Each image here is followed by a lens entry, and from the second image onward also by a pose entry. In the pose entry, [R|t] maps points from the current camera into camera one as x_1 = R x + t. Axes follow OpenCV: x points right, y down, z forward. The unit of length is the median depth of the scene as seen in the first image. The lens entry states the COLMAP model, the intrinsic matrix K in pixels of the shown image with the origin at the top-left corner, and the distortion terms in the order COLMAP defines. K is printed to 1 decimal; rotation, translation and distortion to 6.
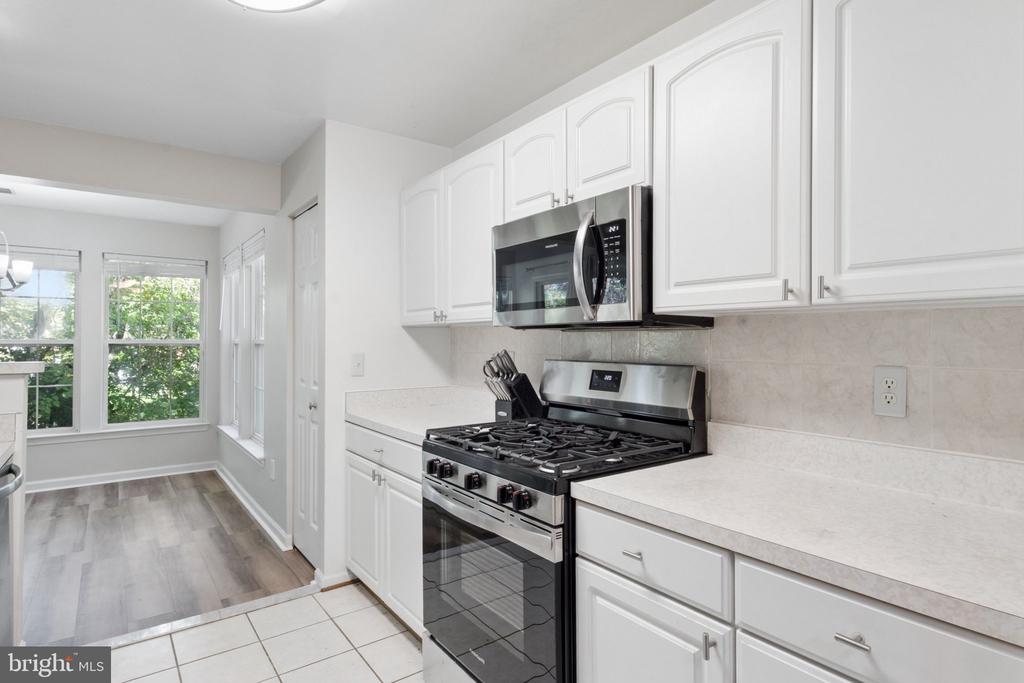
lens RADIAL K [[546.9, 0, 512.0], [0, 546.9, 341.5], [0, 0, 1]] dist [0.013365, -0.002377]
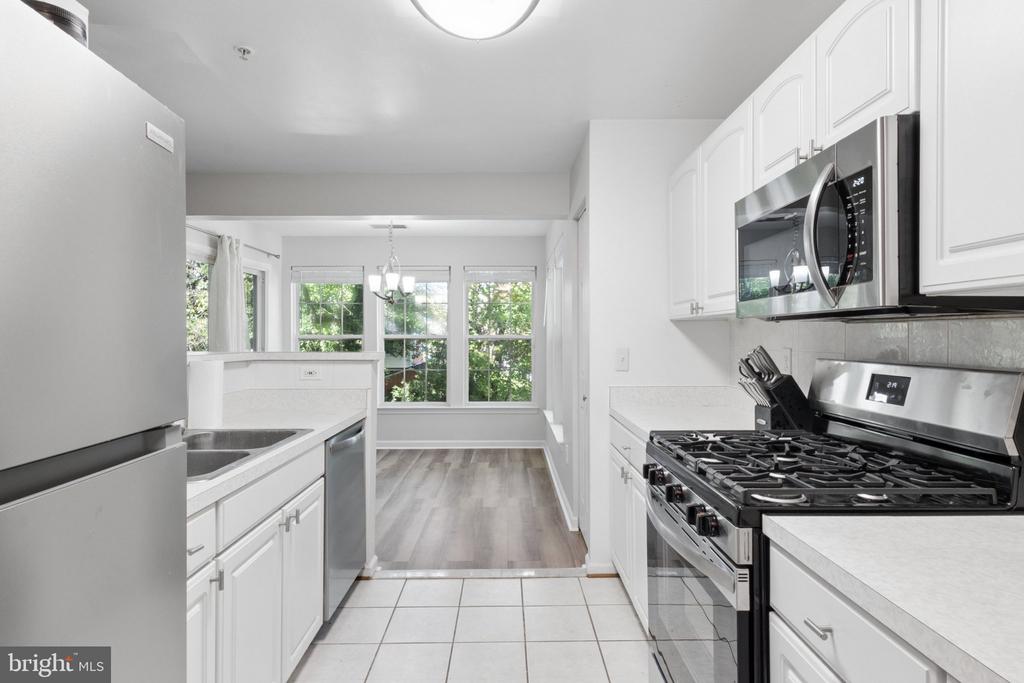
lens RADIAL K [[546.9, 0, 512.0], [0, 546.9, 341.5], [0, 0, 1]] dist [0.013365, -0.002377]
pose [[0.812314, 0.003847, -0.583208, 0.166488], [0.002000, 0.999954, 0.009382, -0.000234], [0.583217, -0.008787, 0.812269, 0.090382]]
